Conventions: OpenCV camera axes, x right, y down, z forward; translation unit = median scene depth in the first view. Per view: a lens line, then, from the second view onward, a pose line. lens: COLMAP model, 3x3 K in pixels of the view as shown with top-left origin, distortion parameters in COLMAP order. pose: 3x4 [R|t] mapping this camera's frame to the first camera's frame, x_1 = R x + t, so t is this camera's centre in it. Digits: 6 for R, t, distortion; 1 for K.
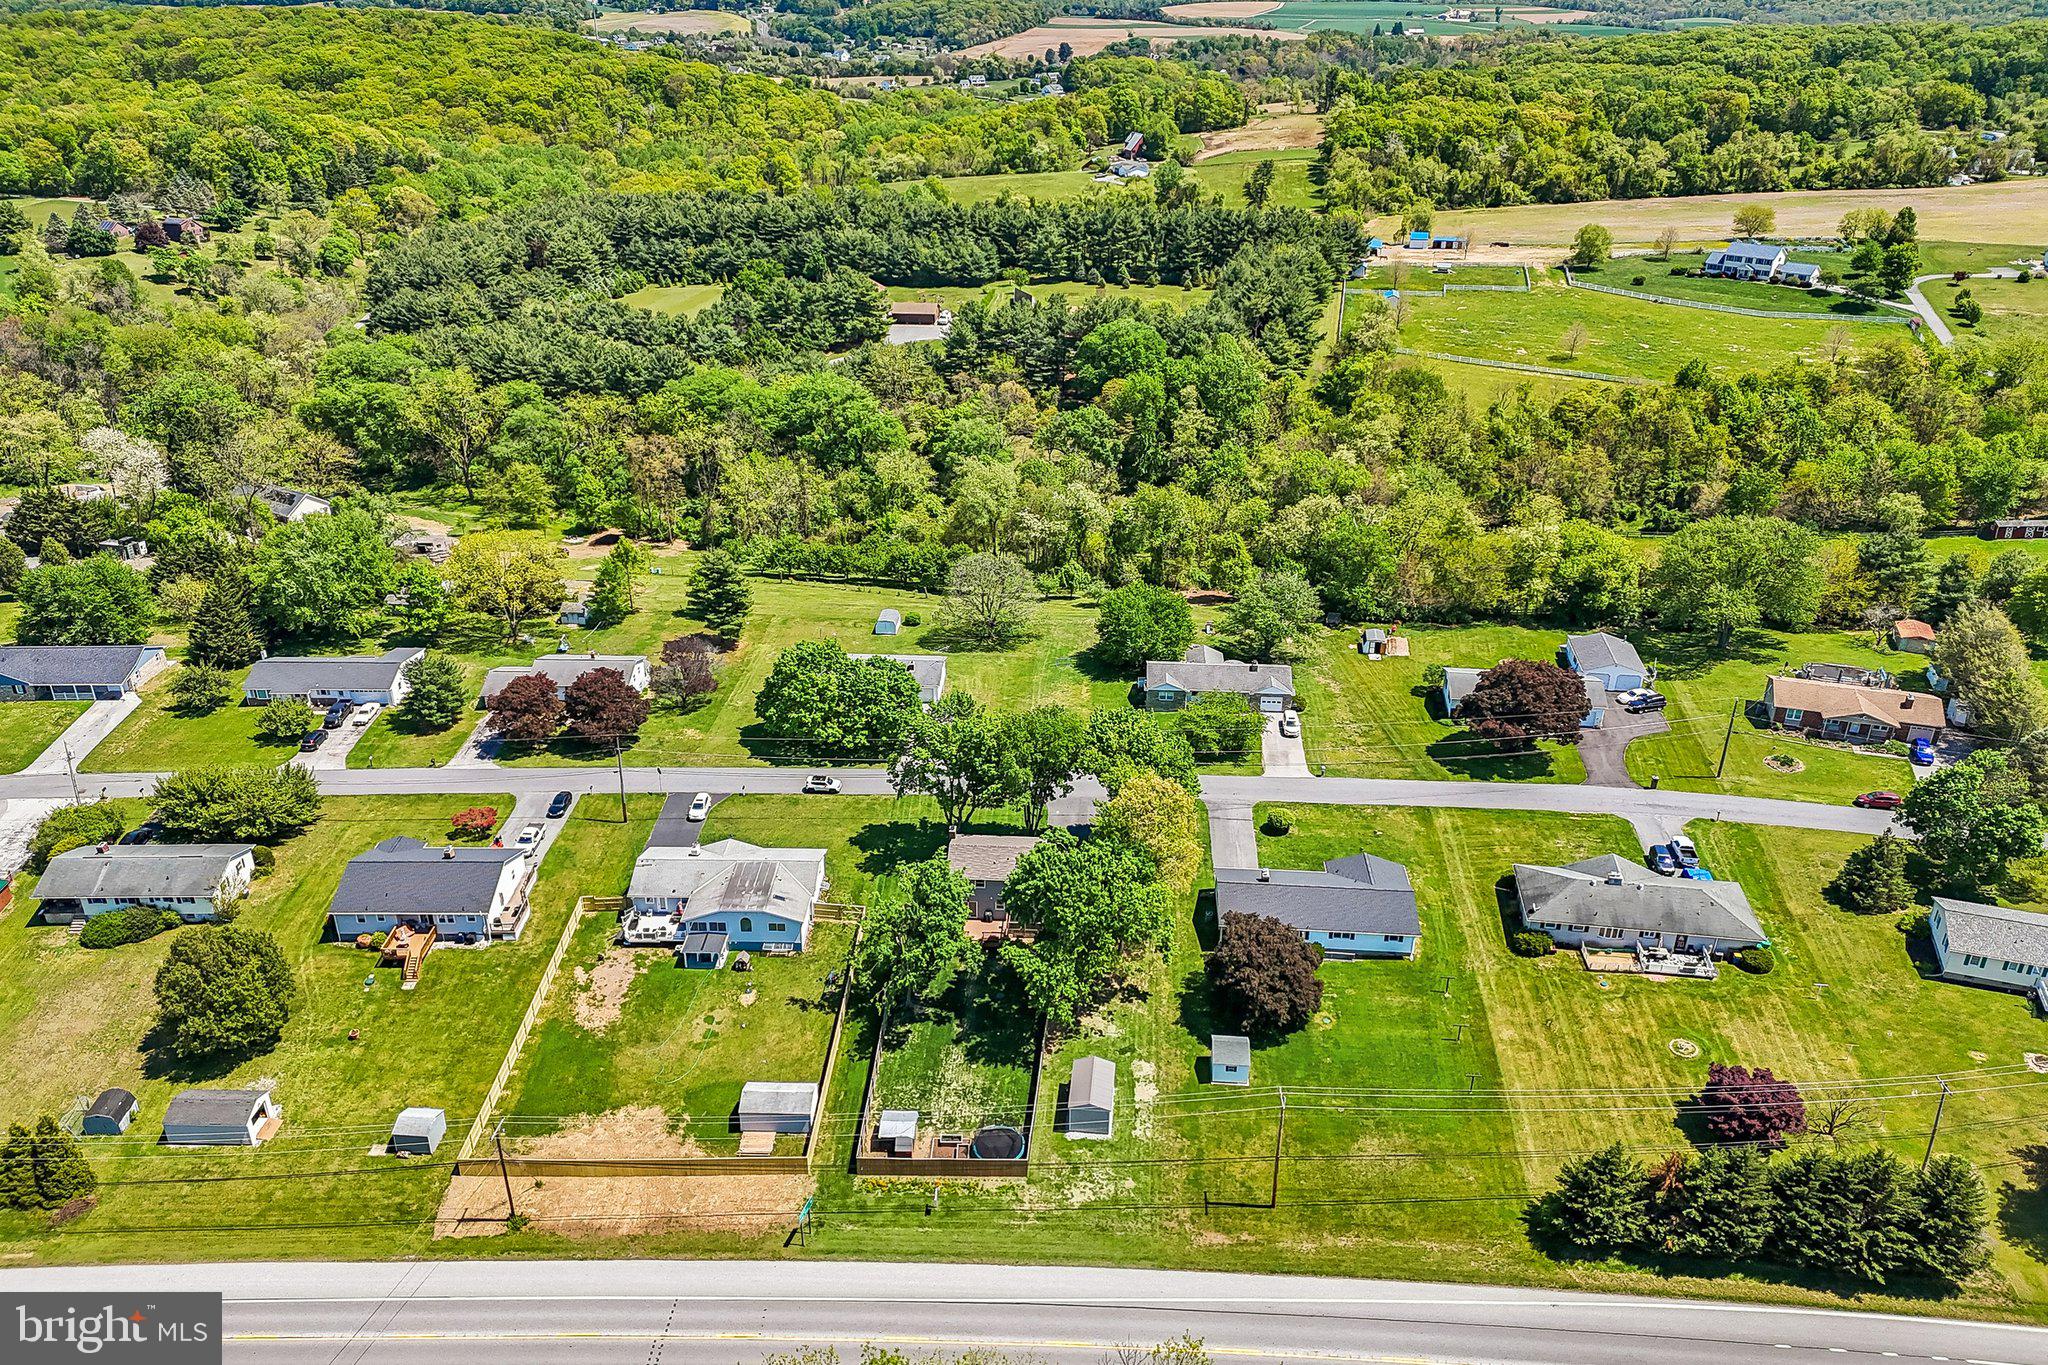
lens RADIAL K [[1564.7, 0, 1020.2], [0, 1564.7, 680.7], [0, 0, 1]] dist [0.096574, -0.105707]
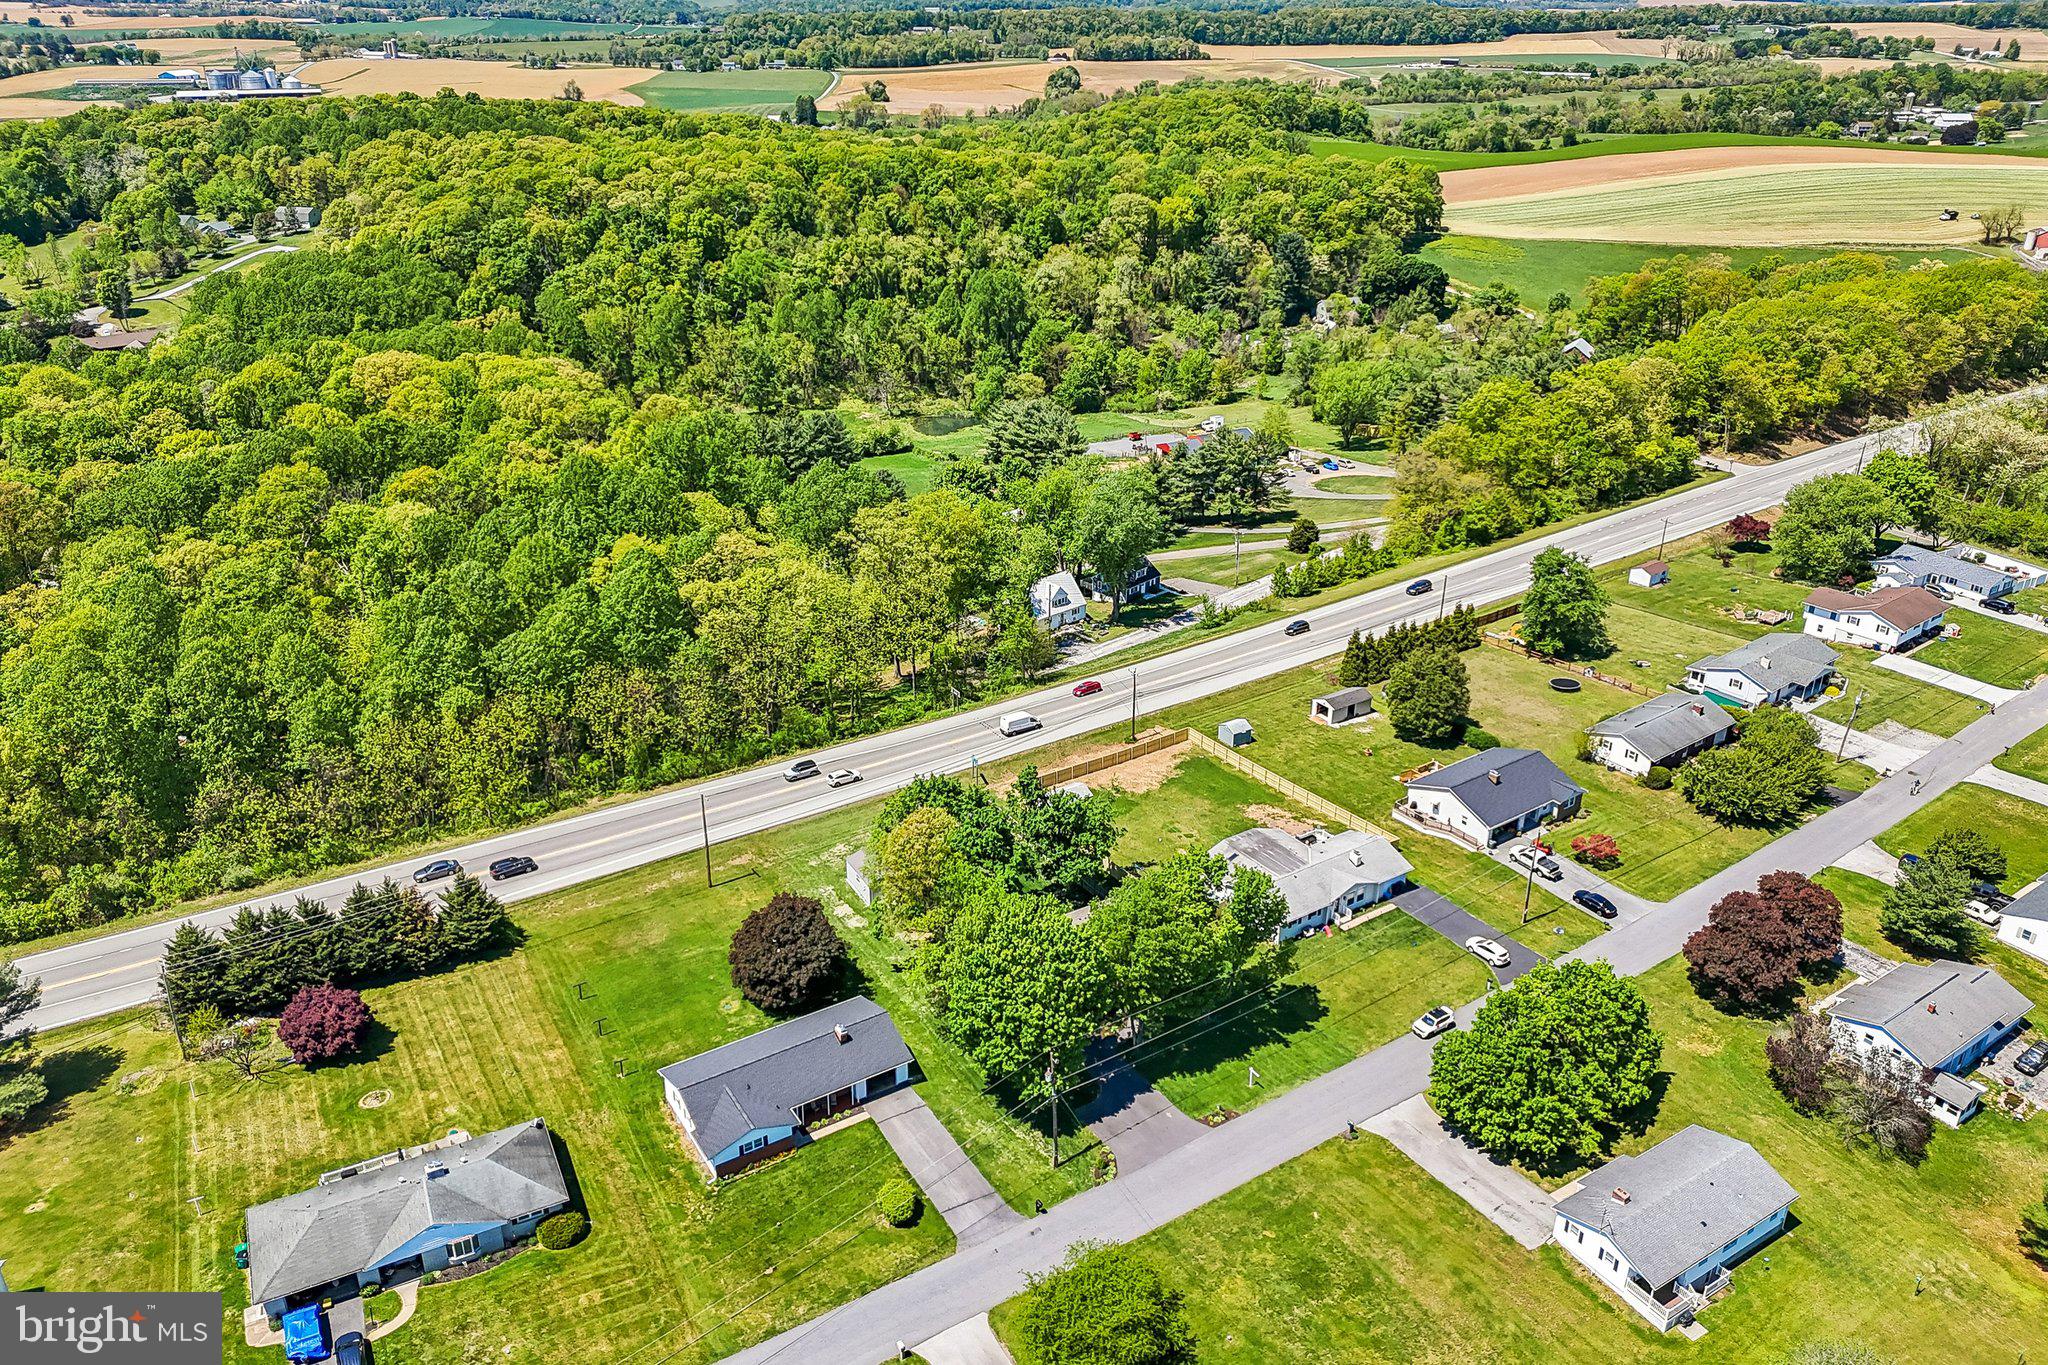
lens RADIAL K [[1477.2, 0, 1003.6], [0, 1477.2, 684.4], [0, 0, 1]] dist [0.099994, -0.109664]
pose [[-0.819468, 0.247095, -0.517124, 0.363475], [-0.248103, 0.660420, 0.708724, -0.480164], [0.516641, 0.709077, -0.479888, 1.033059]]
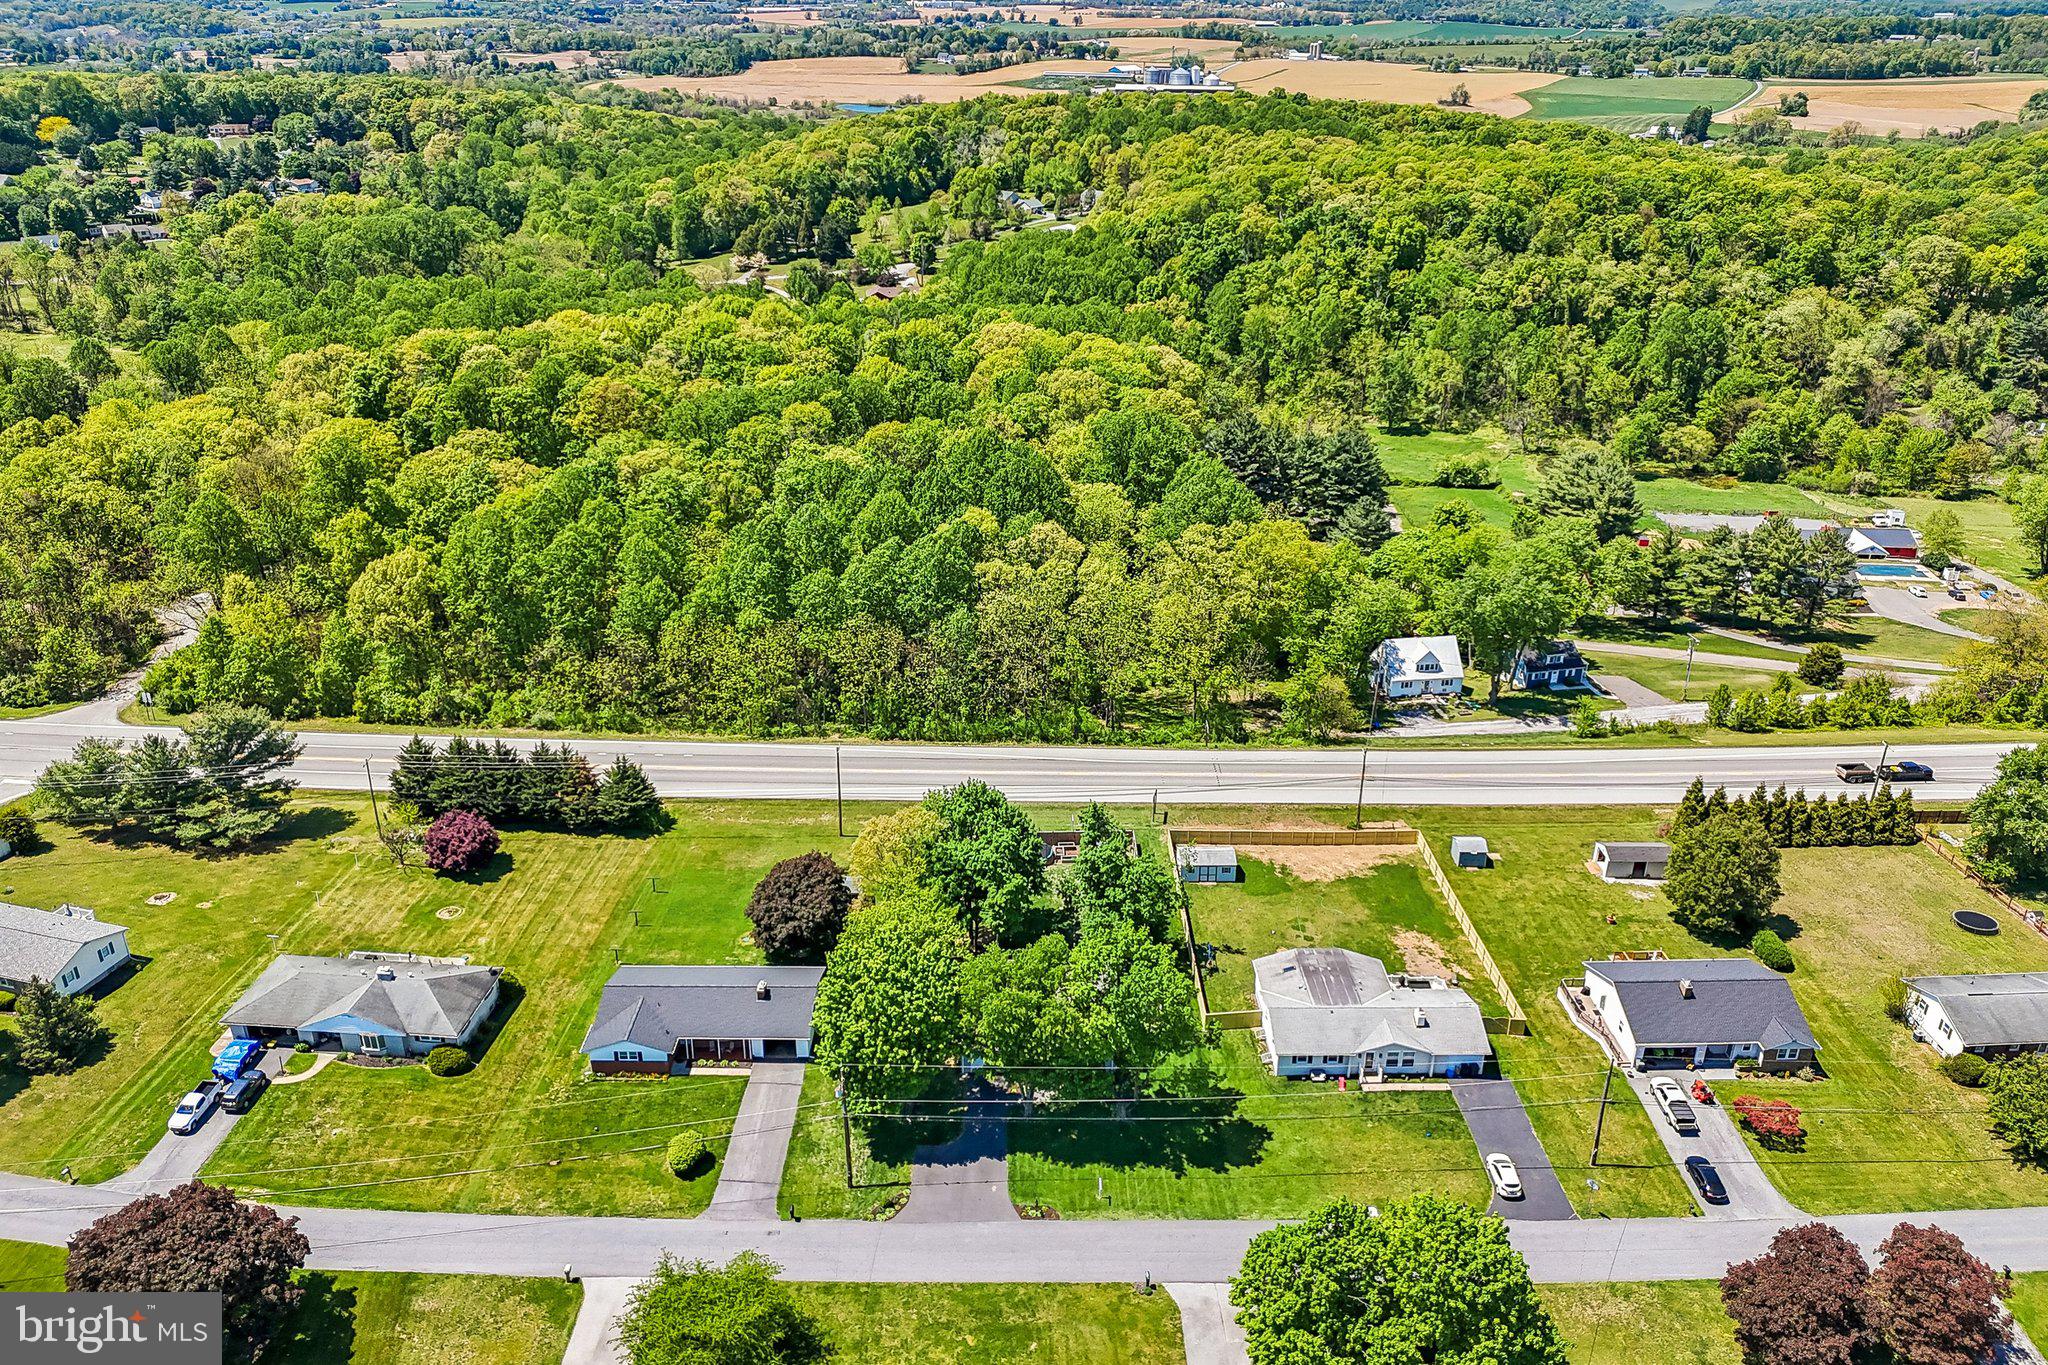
lens RADIAL K [[1489.2, 0, 1015.6], [0, 1489.2, 676.6], [0, 0, 1]] dist [0.082816, -0.085263]
pose [[-0.999029, 0.015455, -0.041267, 0.034564], [-0.022204, 0.632365, 0.774353, -0.519355], [0.038063, 0.774517, -0.631407, 1.115377]]
